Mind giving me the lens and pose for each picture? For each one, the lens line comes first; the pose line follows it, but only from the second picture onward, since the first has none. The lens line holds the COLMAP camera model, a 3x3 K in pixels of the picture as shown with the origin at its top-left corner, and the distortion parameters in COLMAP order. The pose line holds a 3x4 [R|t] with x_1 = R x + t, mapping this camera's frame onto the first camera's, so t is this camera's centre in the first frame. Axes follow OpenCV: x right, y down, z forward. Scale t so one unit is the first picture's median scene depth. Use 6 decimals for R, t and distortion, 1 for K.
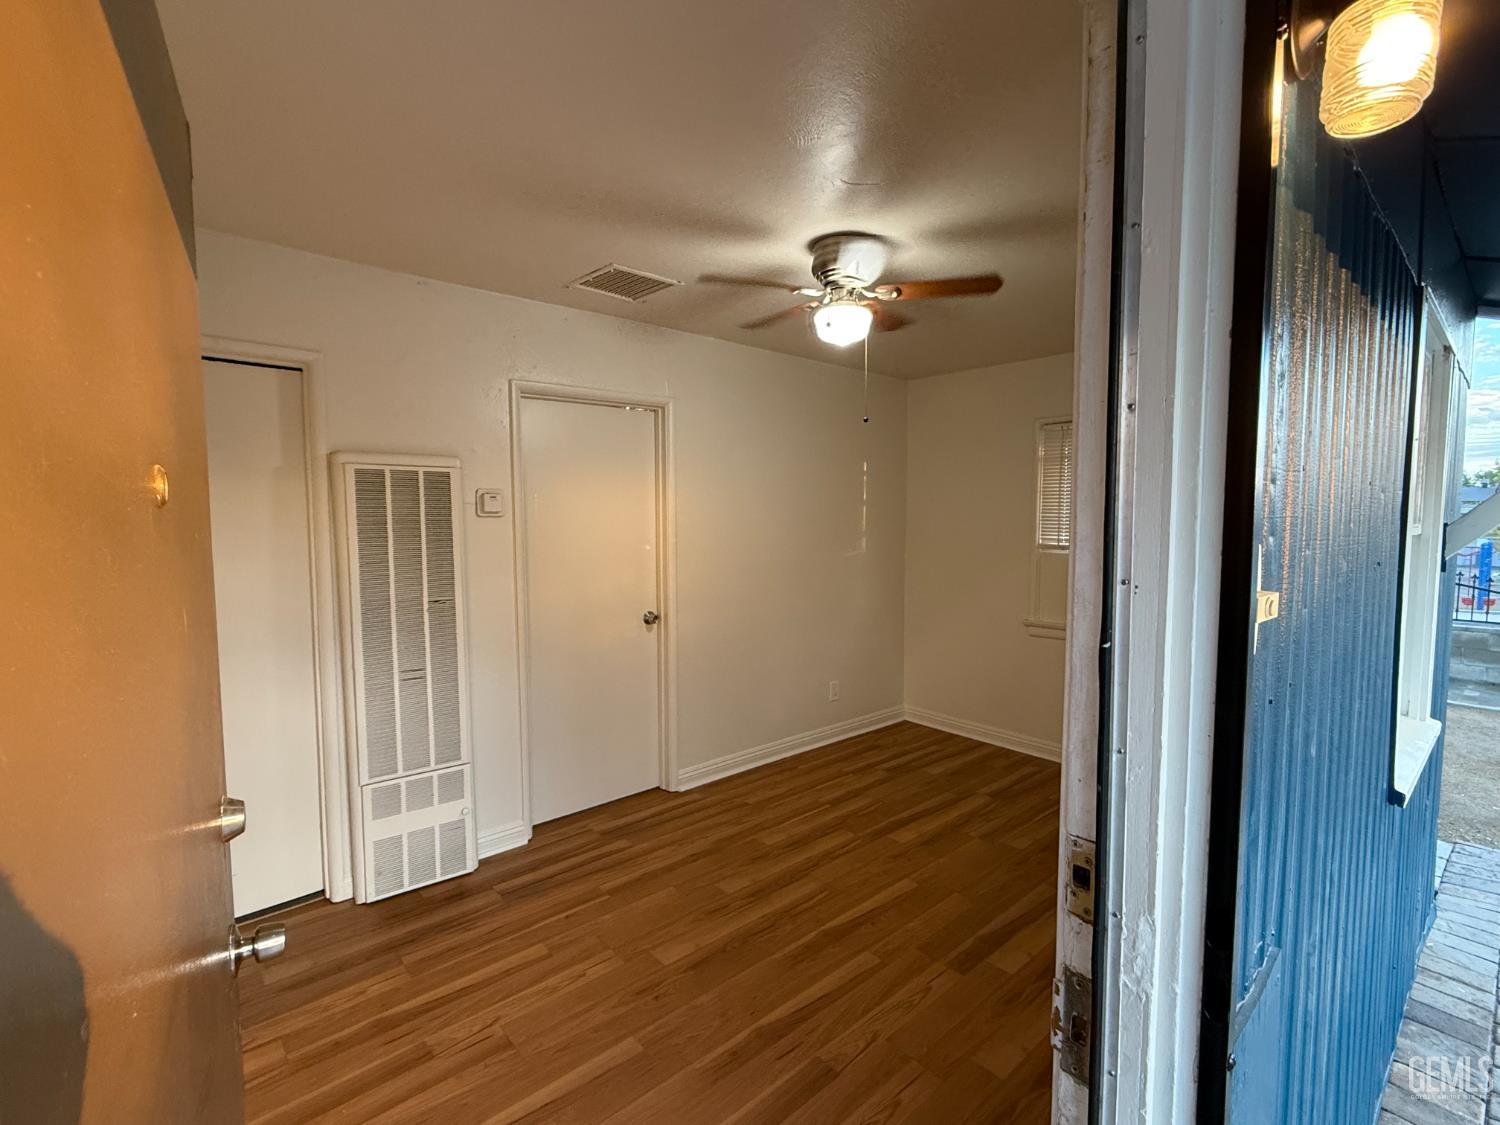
lens RADIAL K [[689.7, 0, 753.6], [0, 689.7, 560.5], [0, 0, 1]] dist [-0.002341, 0.001440]
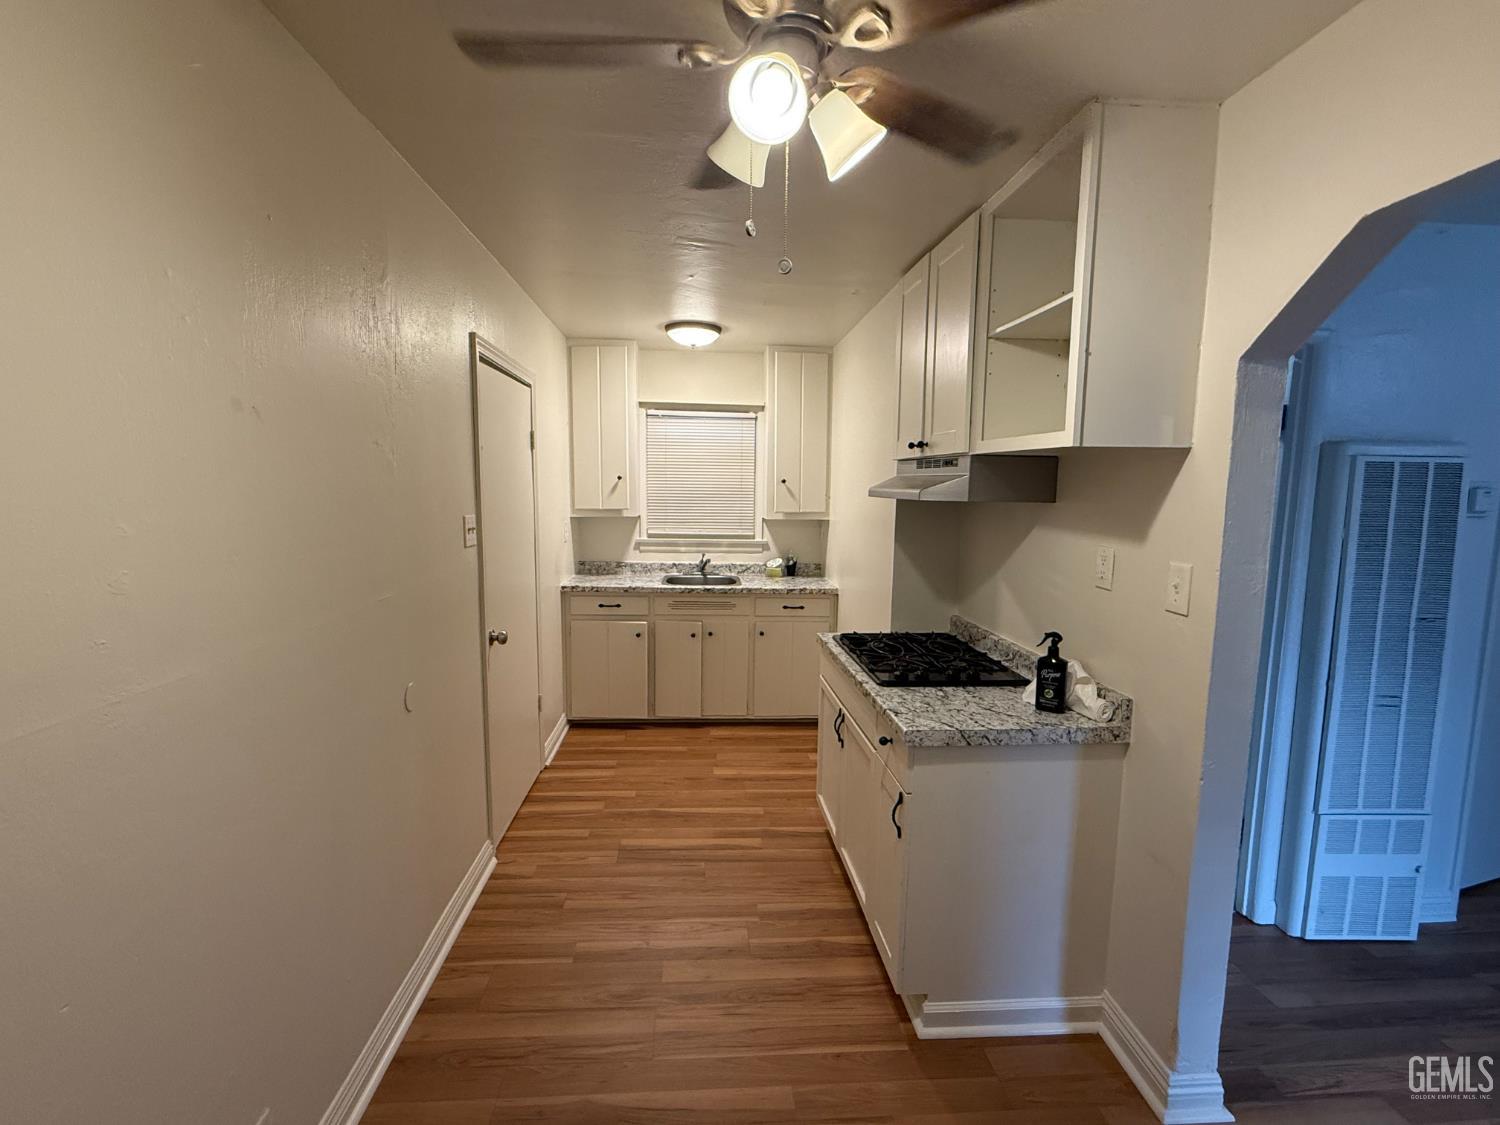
lens RADIAL K [[689.7, 0, 749.6], [0, 689.7, 569.6], [0, 0, 1]] dist [-0.002341, 0.001440]
pose [[0.802931, 0.083892, -0.590139, -0.608491], [-0.056082, 0.996287, 0.065324, -0.008630], [0.593428, -0.019354, 0.804655, -0.151713]]
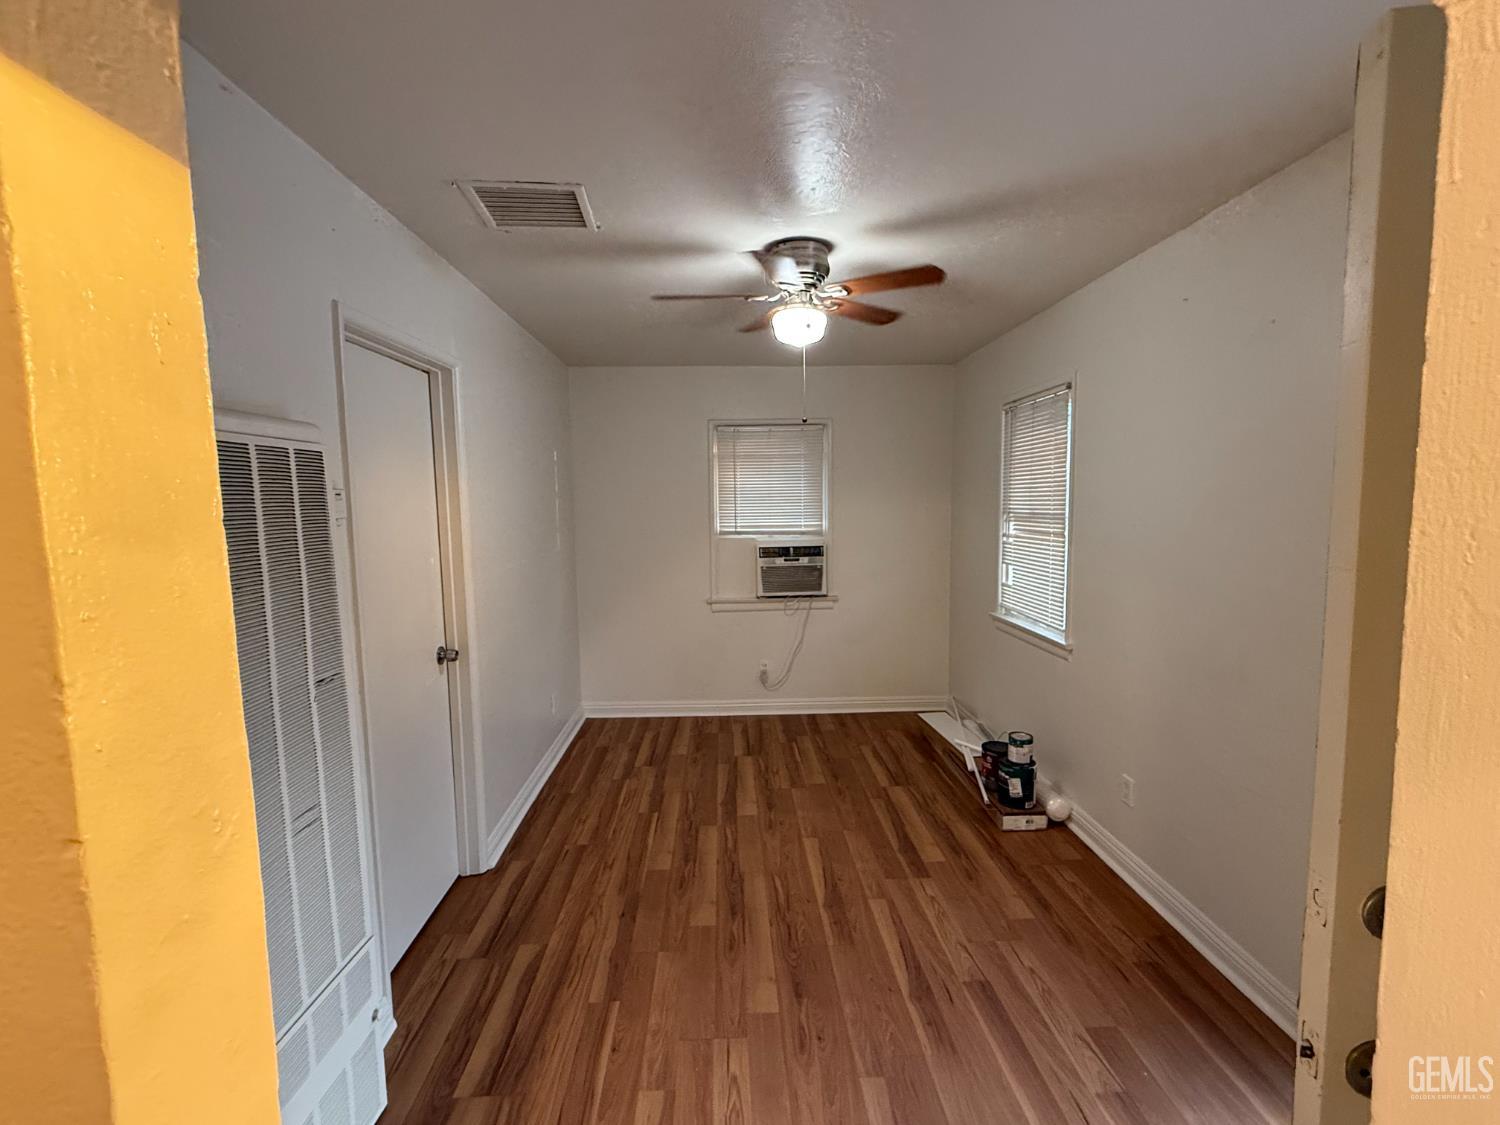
lens RADIAL K [[689.7, 0, 739.9], [0, 689.7, 561.9], [0, 0, 1]] dist [-0.002341, 0.001440]
pose [[0.632744, -0.079593, 0.770260, -0.648881], [0.063268, 0.996692, 0.051018, -0.042516], [-0.771772, 0.016452, 0.635686, 0.361616]]
